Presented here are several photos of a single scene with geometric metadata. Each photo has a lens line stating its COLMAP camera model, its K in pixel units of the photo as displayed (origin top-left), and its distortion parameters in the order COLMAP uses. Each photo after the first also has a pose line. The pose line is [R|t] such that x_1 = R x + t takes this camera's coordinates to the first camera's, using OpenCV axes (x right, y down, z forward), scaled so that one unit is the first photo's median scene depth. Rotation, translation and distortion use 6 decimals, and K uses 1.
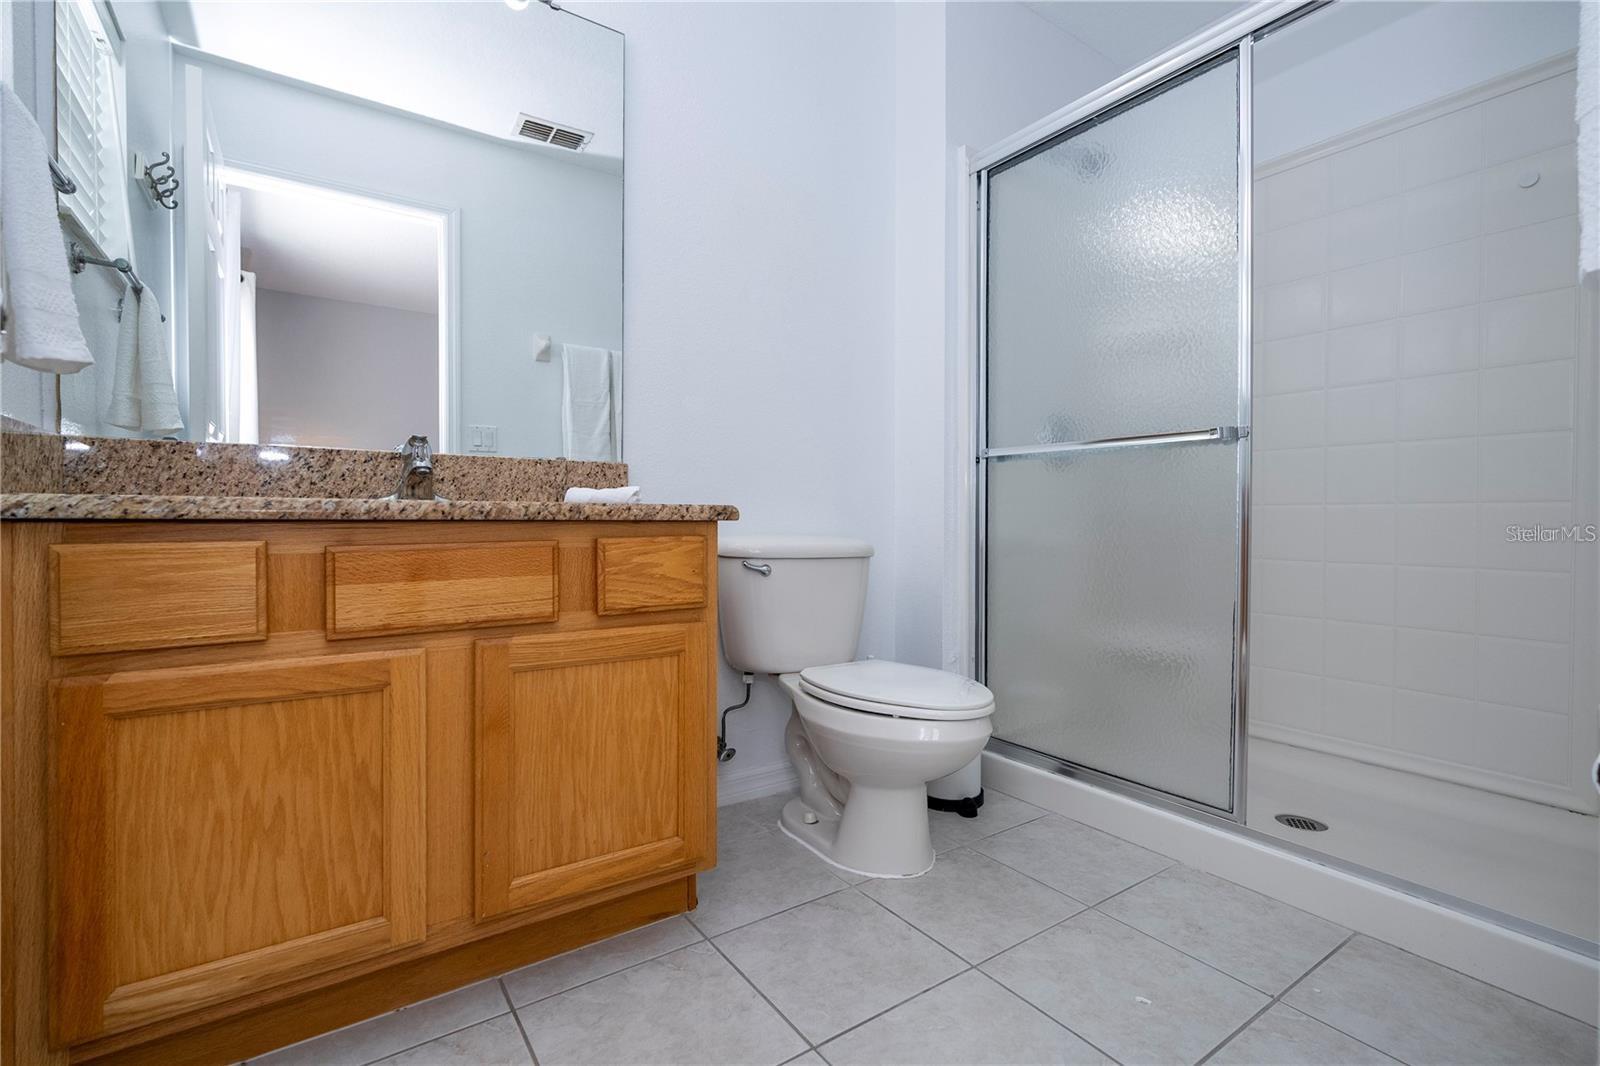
lens RADIAL K [[723.4, 0, 798.7], [0, 723.4, 529.2], [0, 0, 1]] dist [-0.007712, -0.000448]
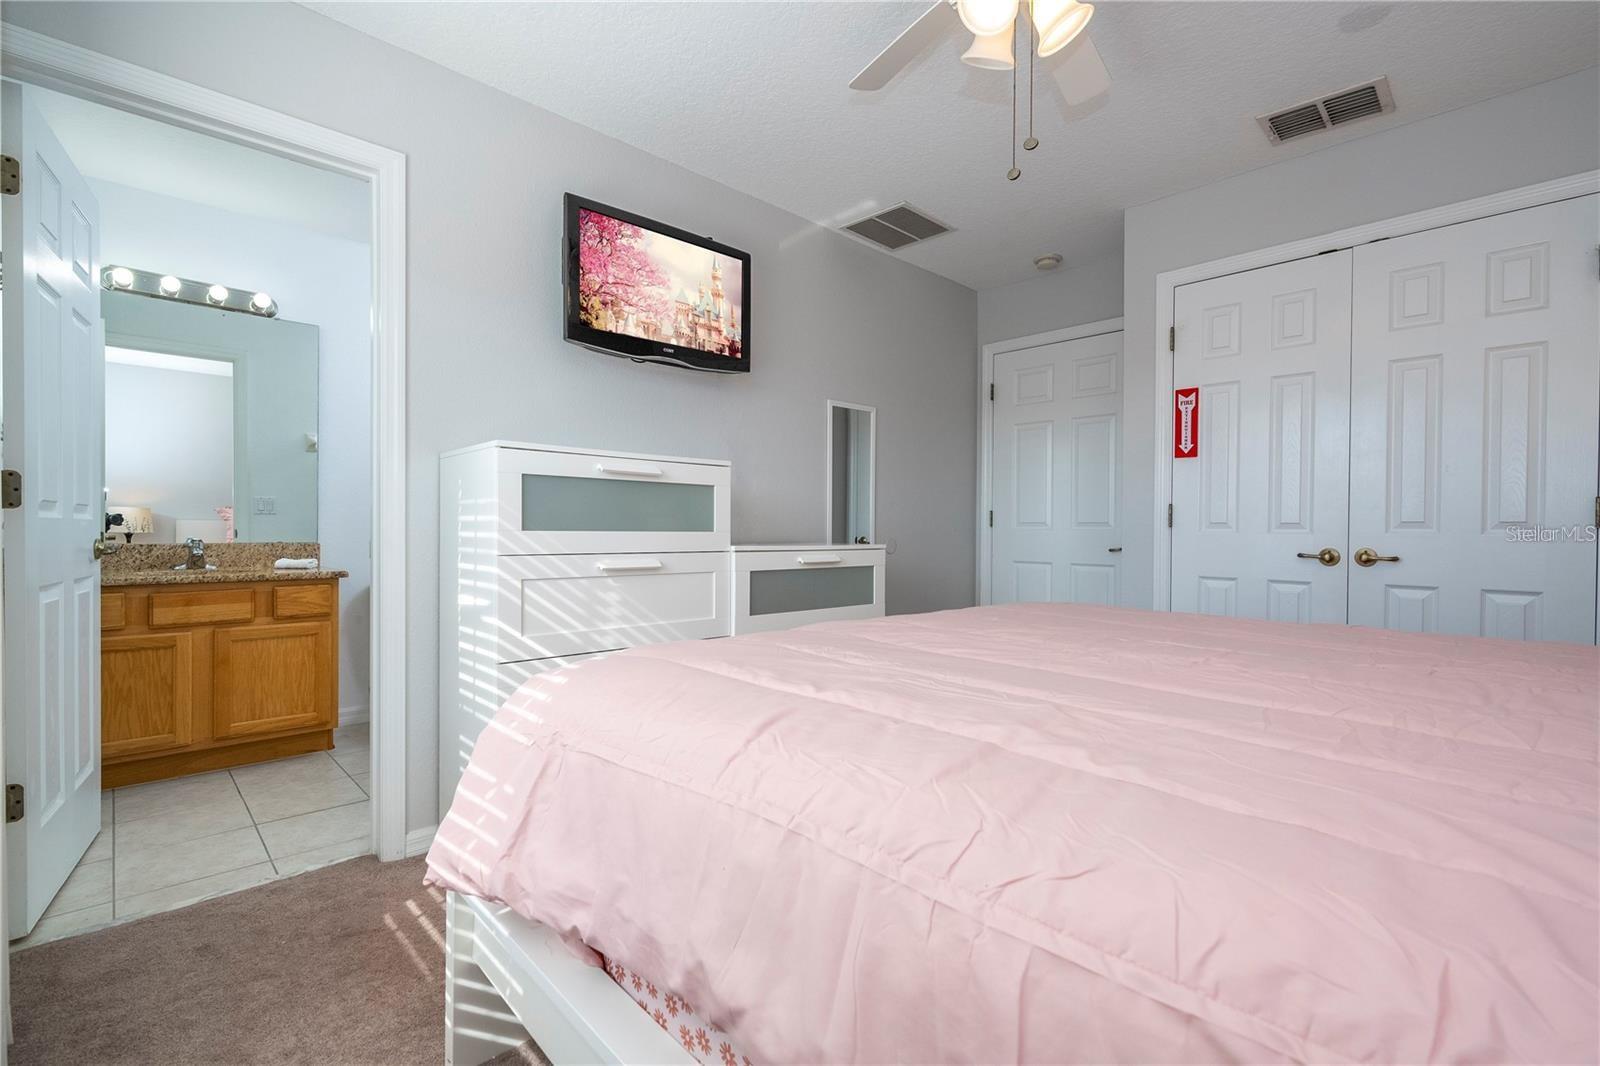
lens RADIAL K [[723.4, 0, 801.1], [0, 723.4, 534.6], [0, 0, 1]] dist [-0.007712, -0.000448]
pose [[0.987116, 0.003560, 0.159967, 1.151818], [-0.003105, 0.999990, -0.003097, -0.171963], [-0.159977, 0.002561, 0.987117, -1.782740]]
